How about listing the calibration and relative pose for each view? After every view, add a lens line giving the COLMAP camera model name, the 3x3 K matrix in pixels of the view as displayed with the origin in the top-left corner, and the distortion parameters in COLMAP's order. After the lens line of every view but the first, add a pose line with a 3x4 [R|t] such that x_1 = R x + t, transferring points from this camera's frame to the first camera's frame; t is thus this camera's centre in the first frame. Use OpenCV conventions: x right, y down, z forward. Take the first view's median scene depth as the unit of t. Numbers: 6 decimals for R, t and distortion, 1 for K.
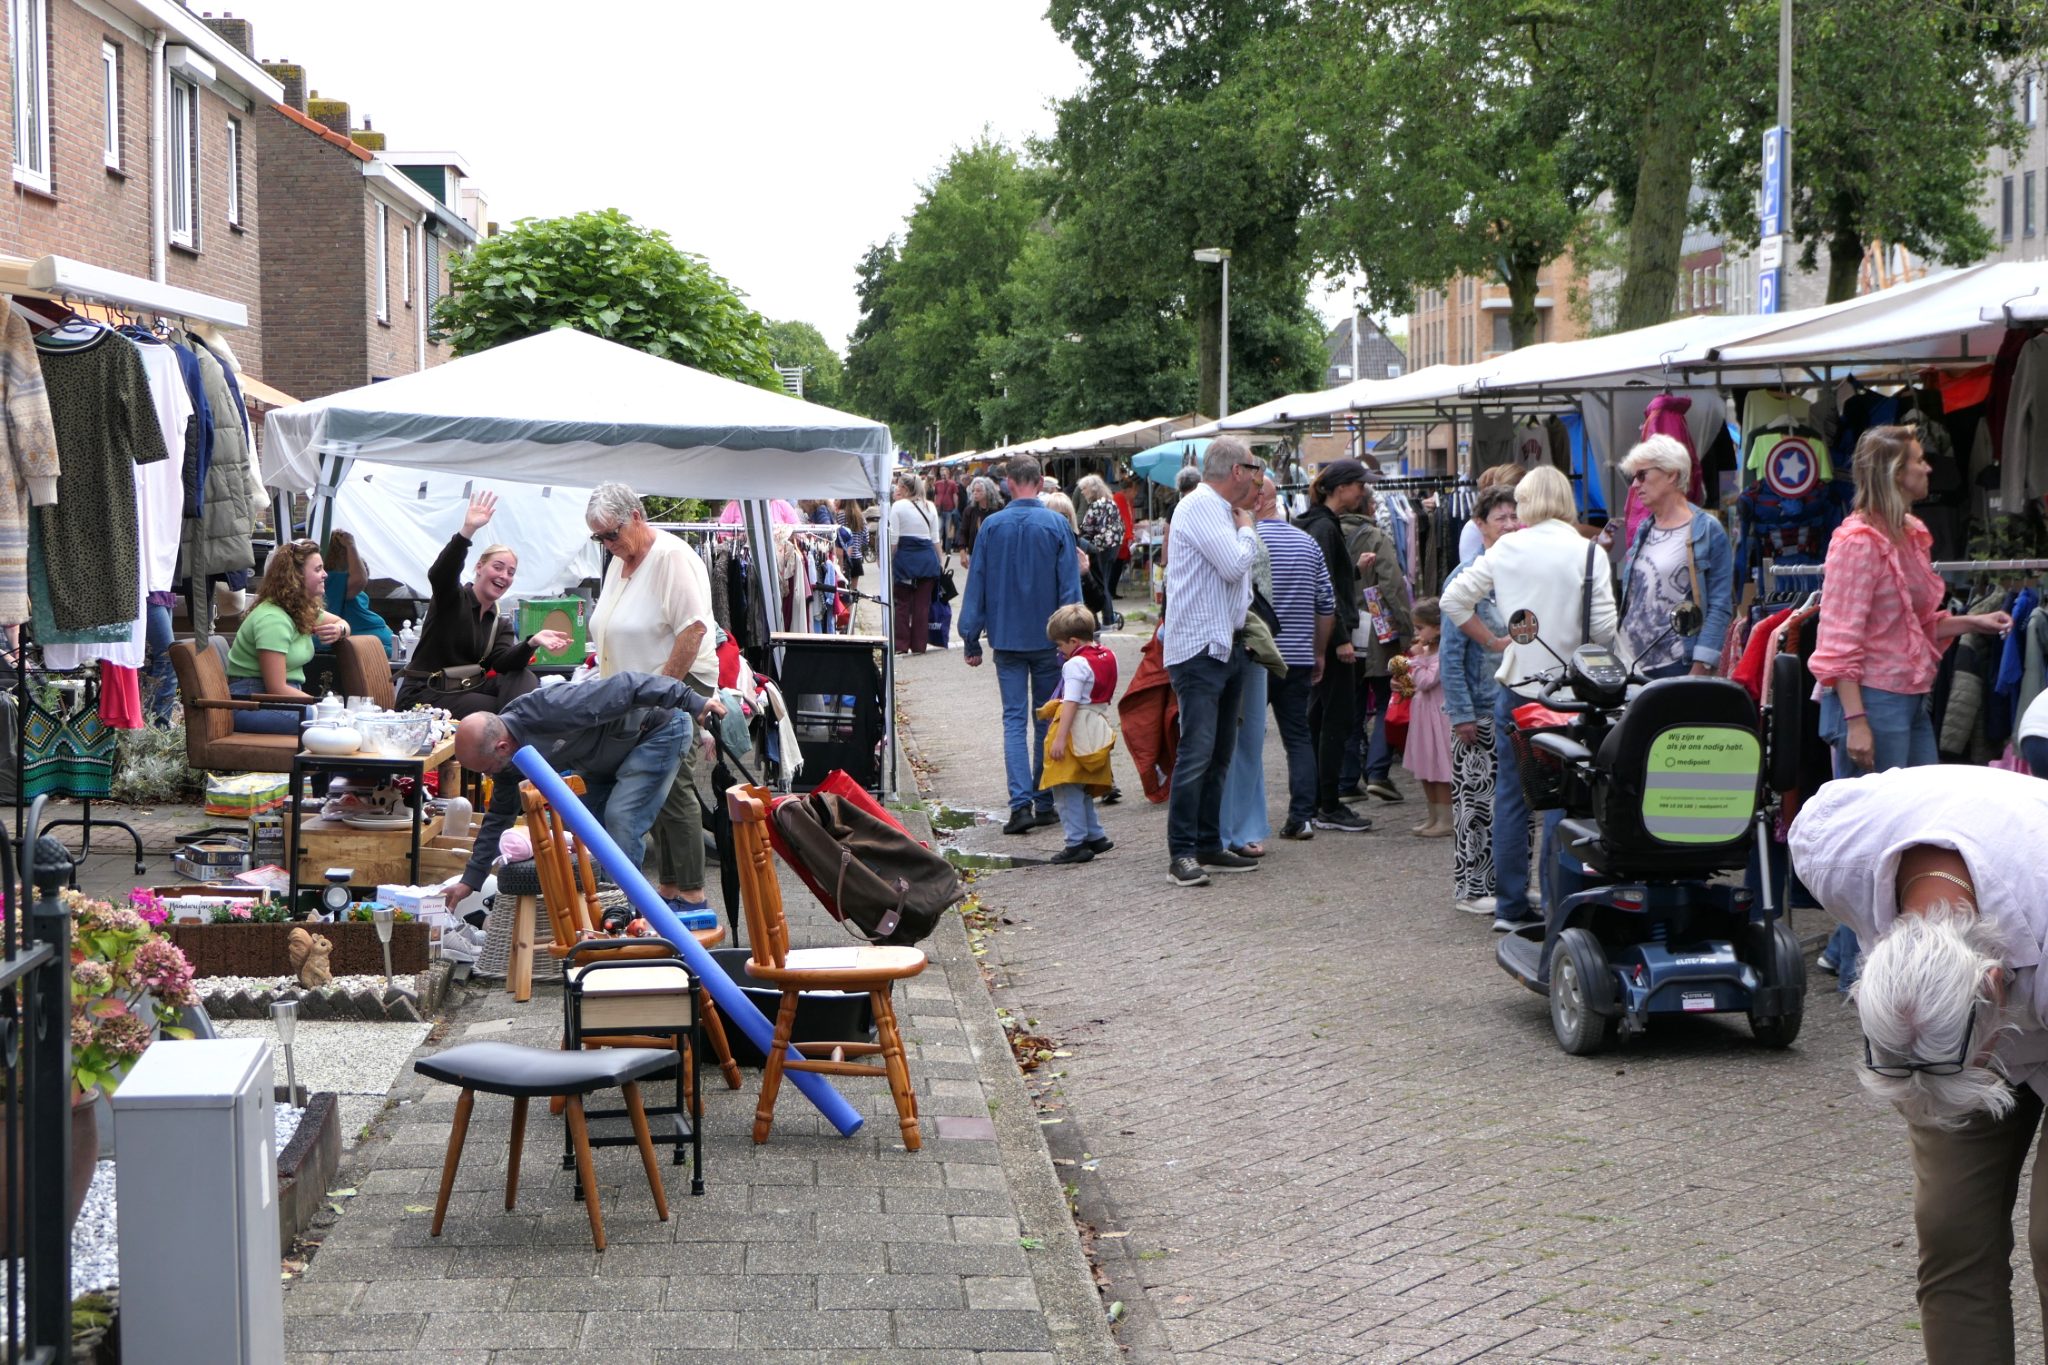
lens RADIAL K [[2984.1, 0, 1025.7], [0, 2984.1, 731.4], [0, 0, 1]] dist [-0.125494, 0.247906]
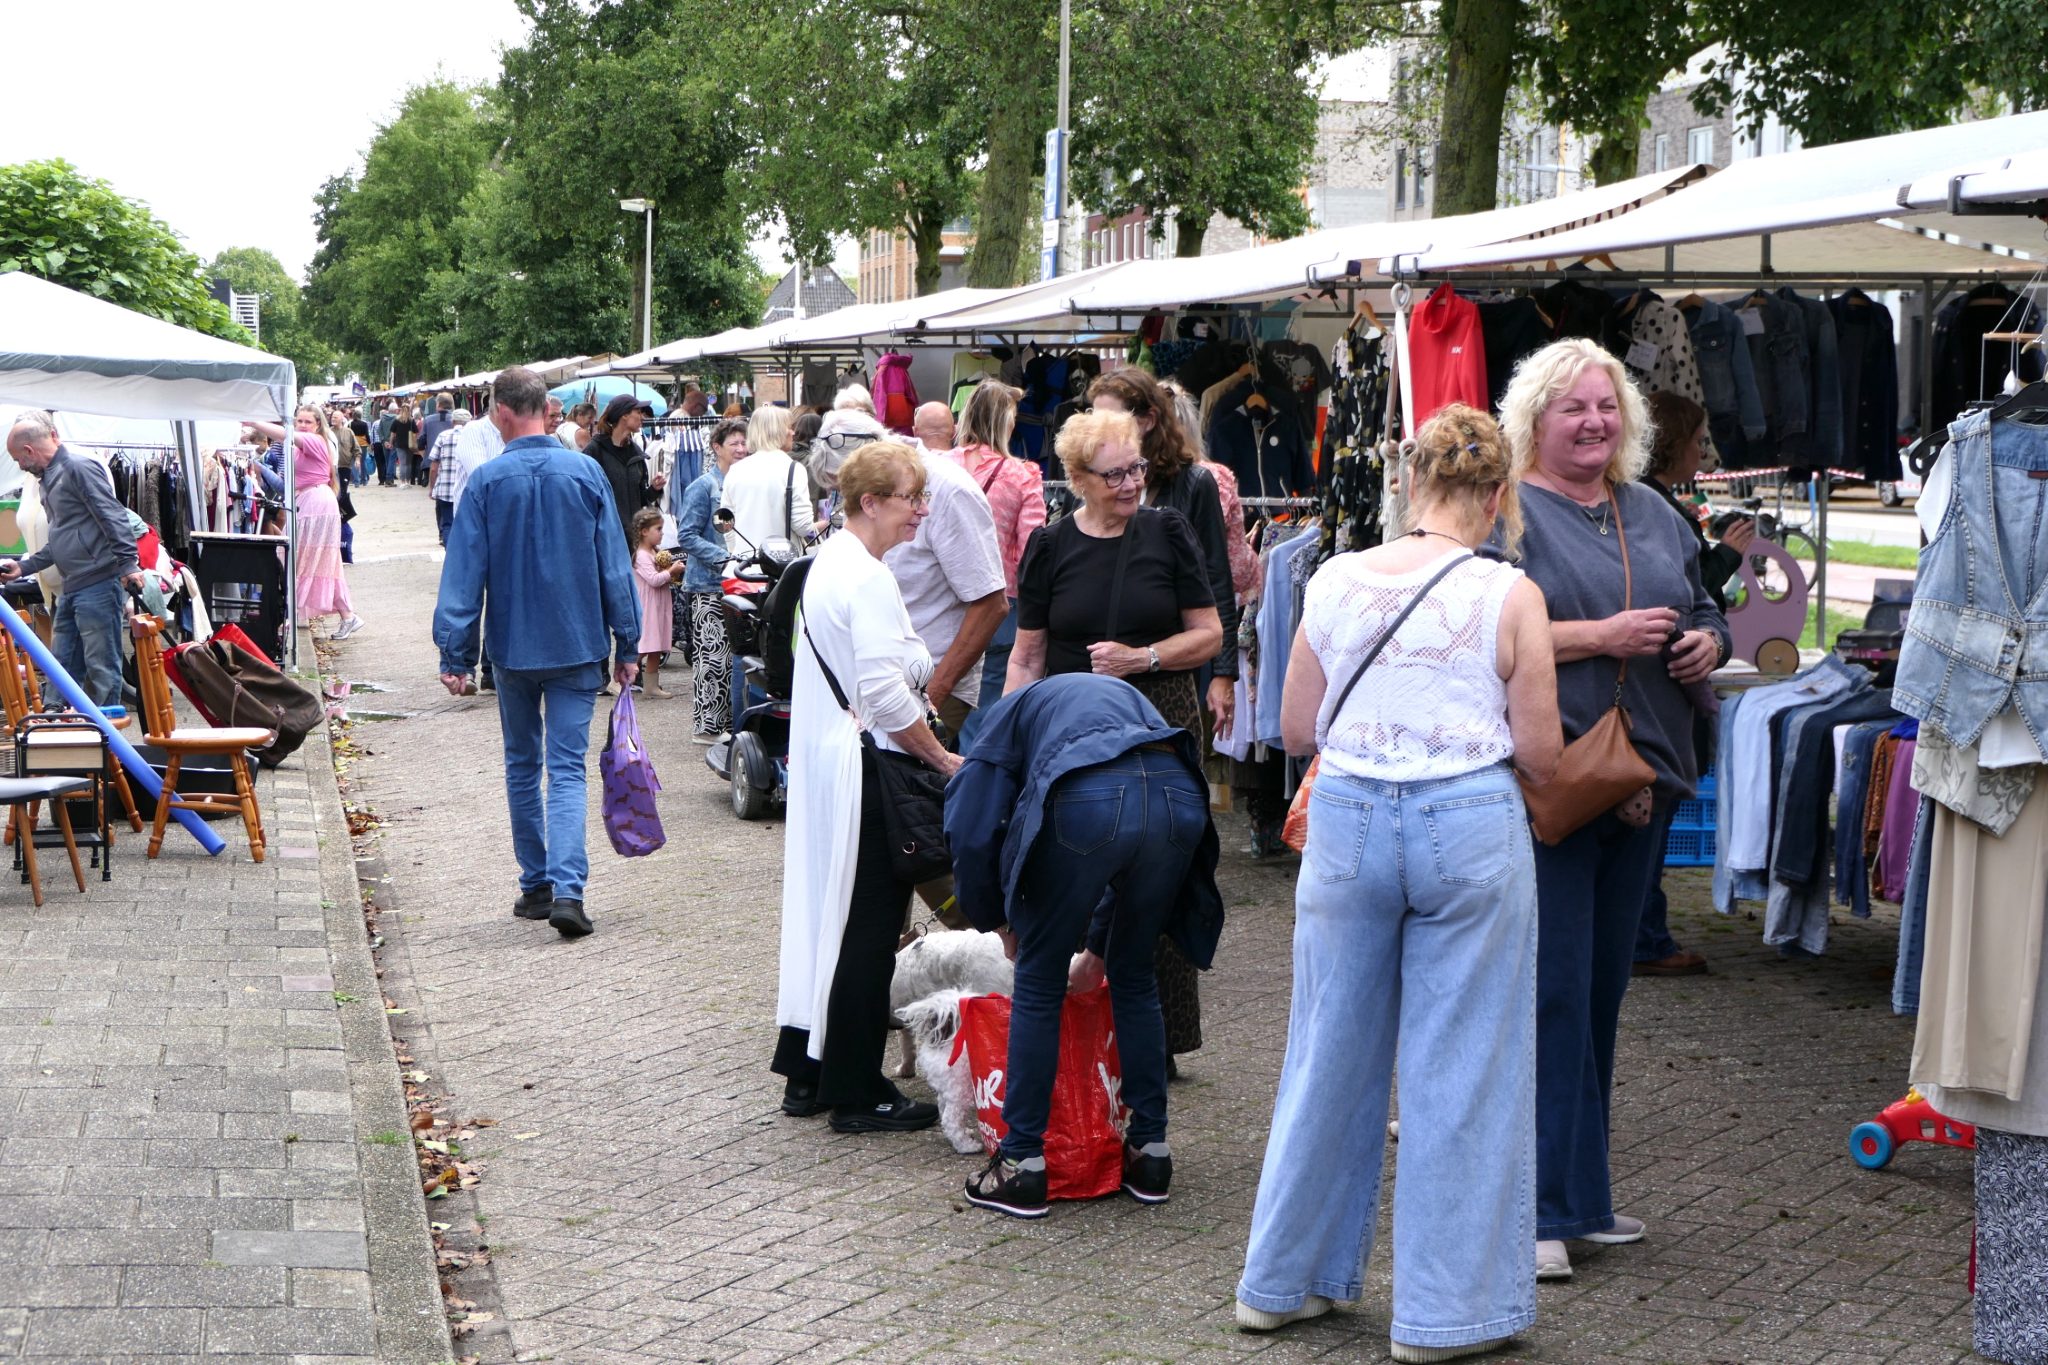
lens RADIAL K [[2984.1, 0, 1025.7], [0, 2984.1, 731.4], [0, 0, 1]] dist [-0.125494, 0.247906]
pose [[0.984282, 0.006048, 0.176498, 0.024040], [-0.009709, 0.999755, 0.019885, 0.013671], [-0.176334, -0.021286, 0.984100, -0.159018]]
